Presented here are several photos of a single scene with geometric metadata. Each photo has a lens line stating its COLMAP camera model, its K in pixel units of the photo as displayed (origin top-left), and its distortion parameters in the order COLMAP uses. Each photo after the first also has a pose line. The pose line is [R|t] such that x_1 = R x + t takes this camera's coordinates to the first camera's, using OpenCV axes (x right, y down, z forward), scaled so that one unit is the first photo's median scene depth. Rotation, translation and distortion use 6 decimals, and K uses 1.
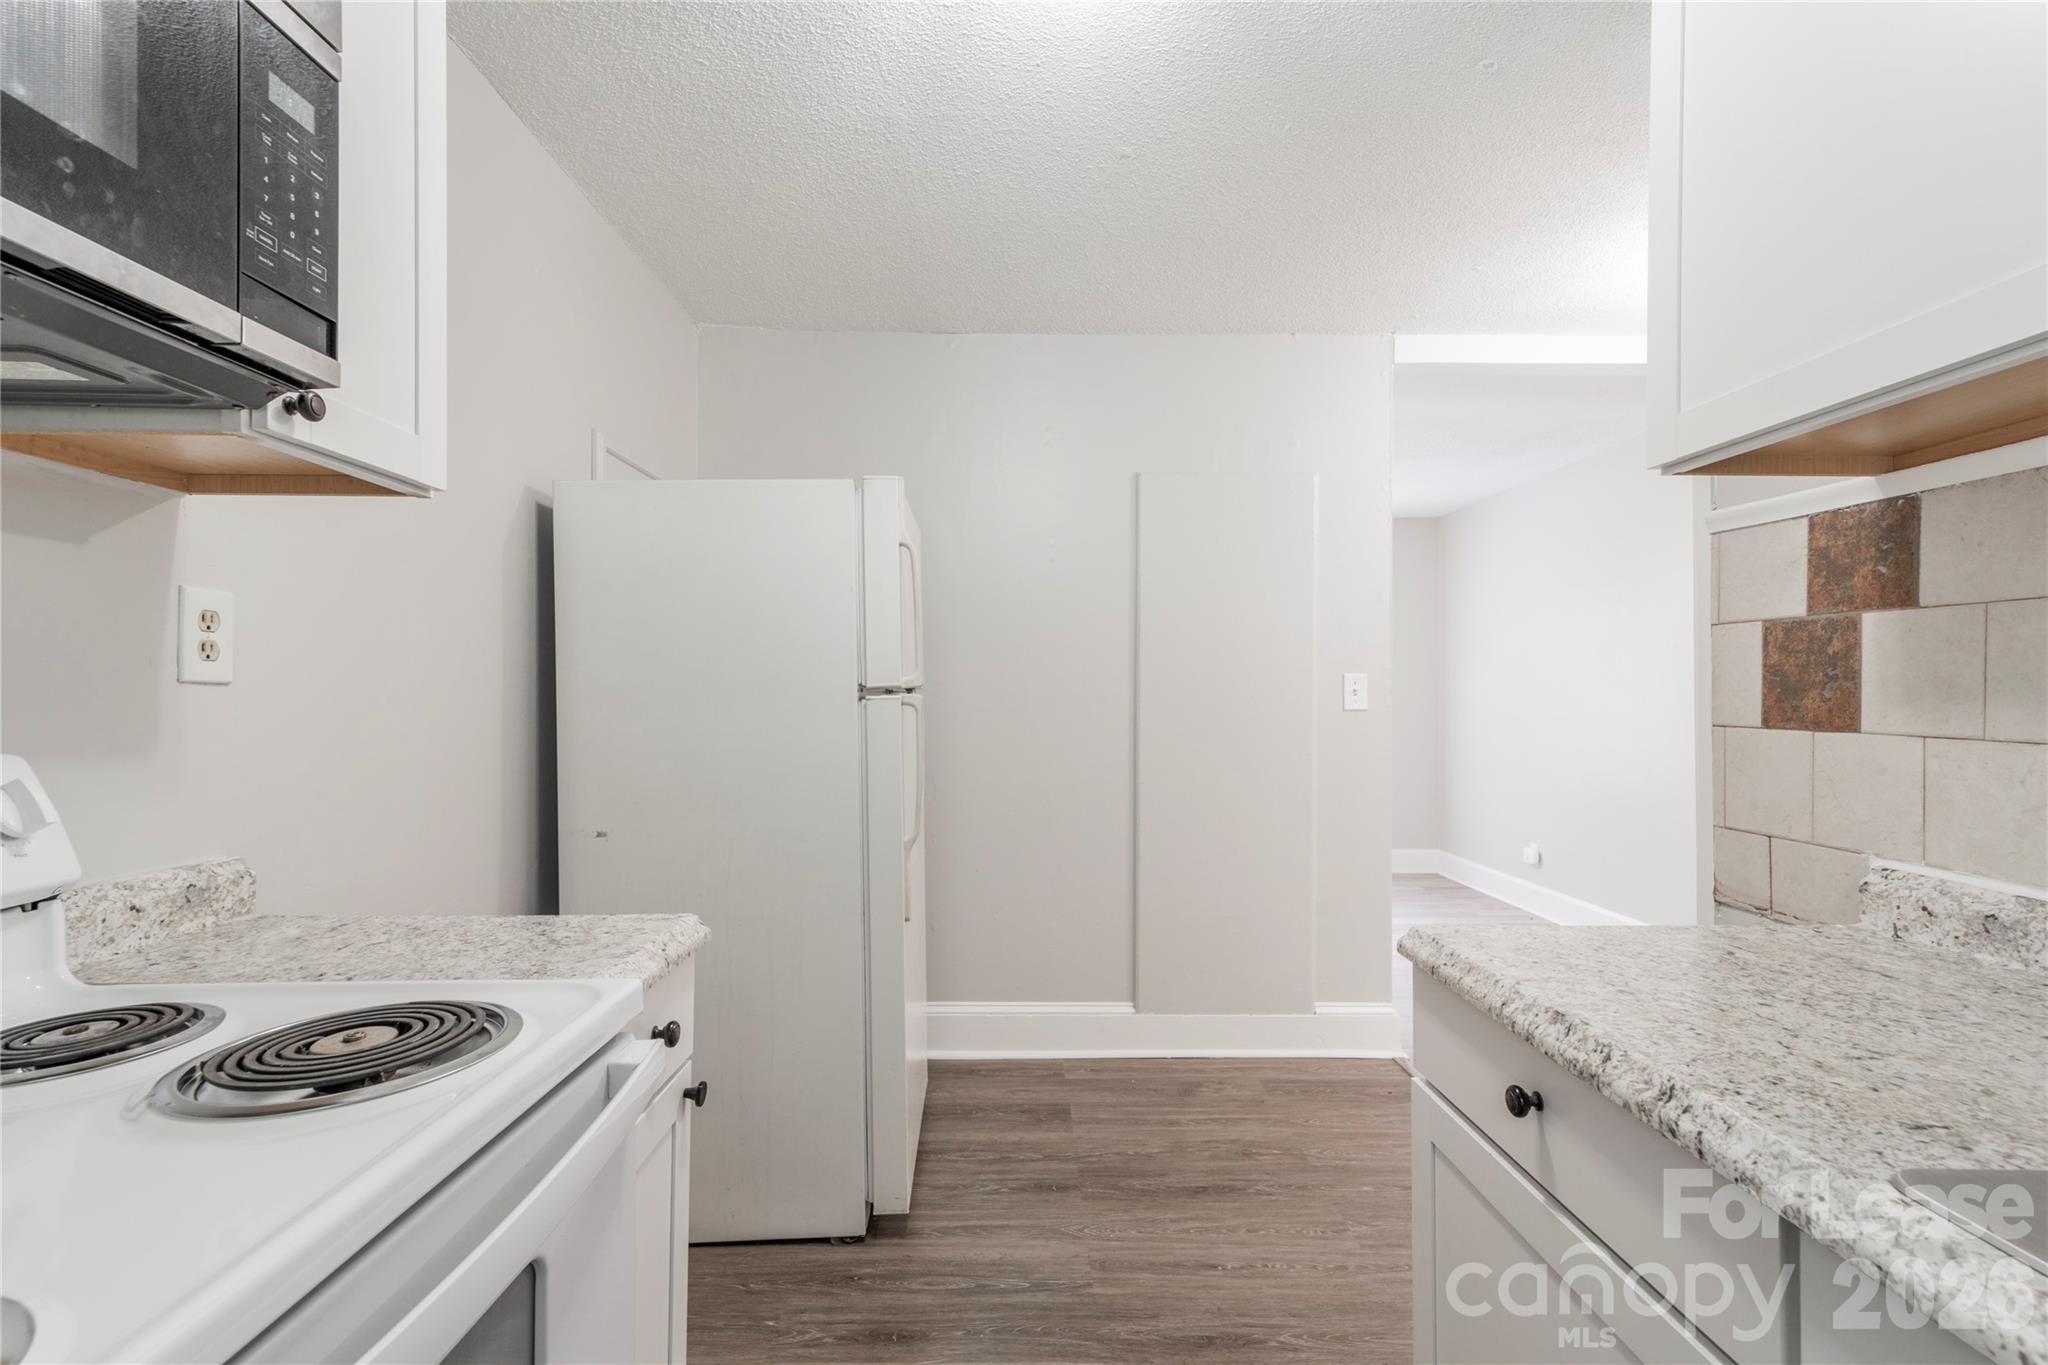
lens RADIAL K [[933.3, 0, 1022.1], [0, 933.3, 685.6], [0, 0, 1]] dist [0.006134, -0.000095]
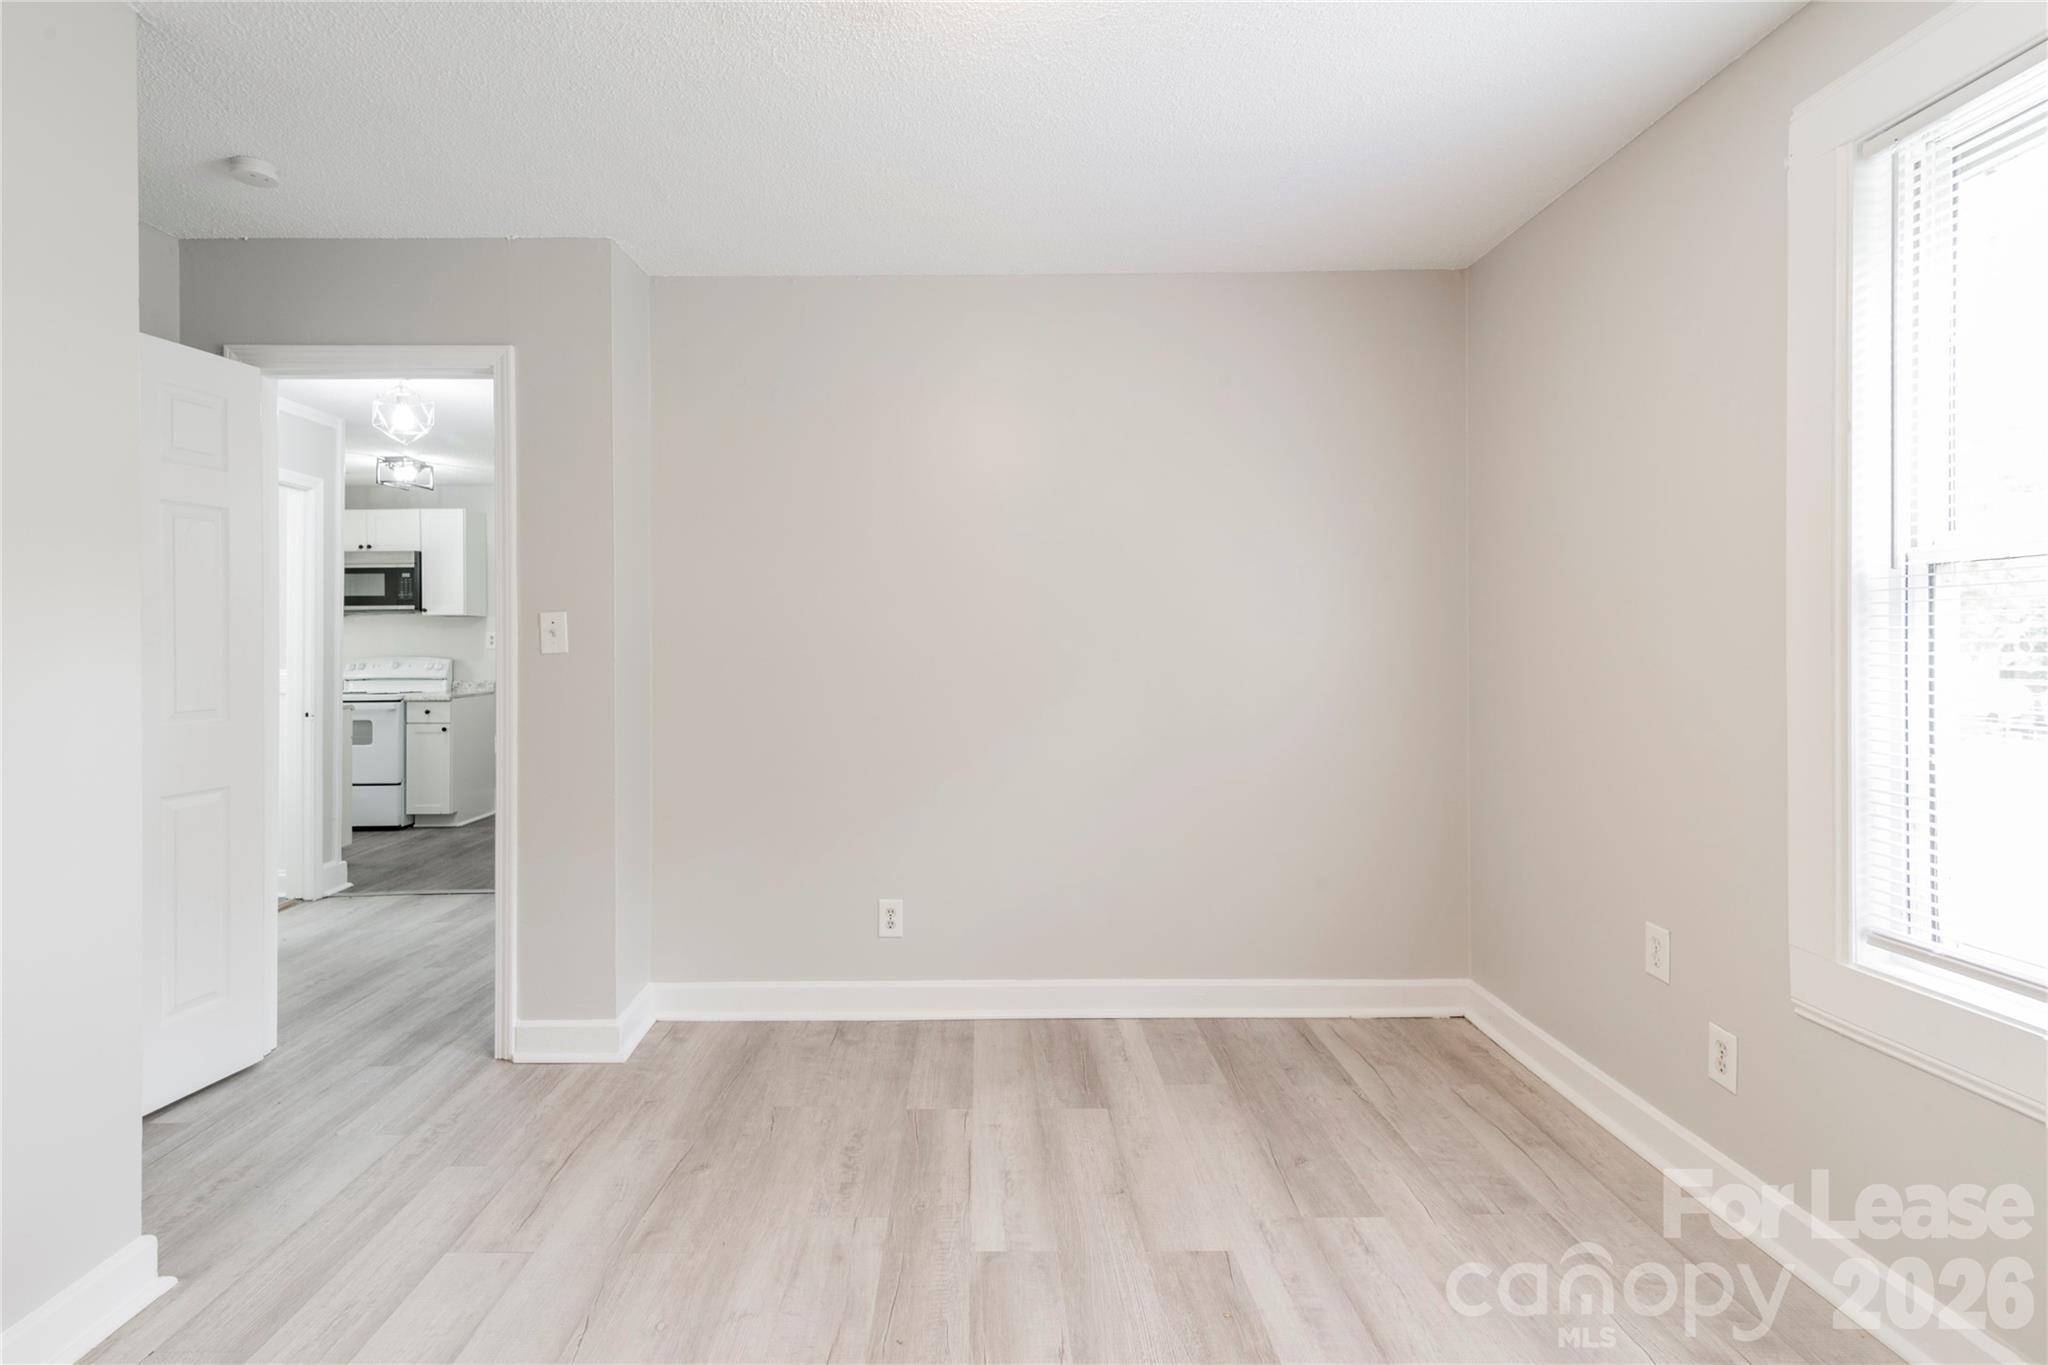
lens RADIAL K [[964.3, 0, 984.6], [0, 964.3, 644.8], [0, 0, 1]] dist [0.009892, -0.001029]
pose [[0.002410, -0.005582, -0.999982, 5.052855], [0.014091, 0.999885, -0.005548, 0.046960], [0.999898, -0.014077, 0.002489, 4.022821]]
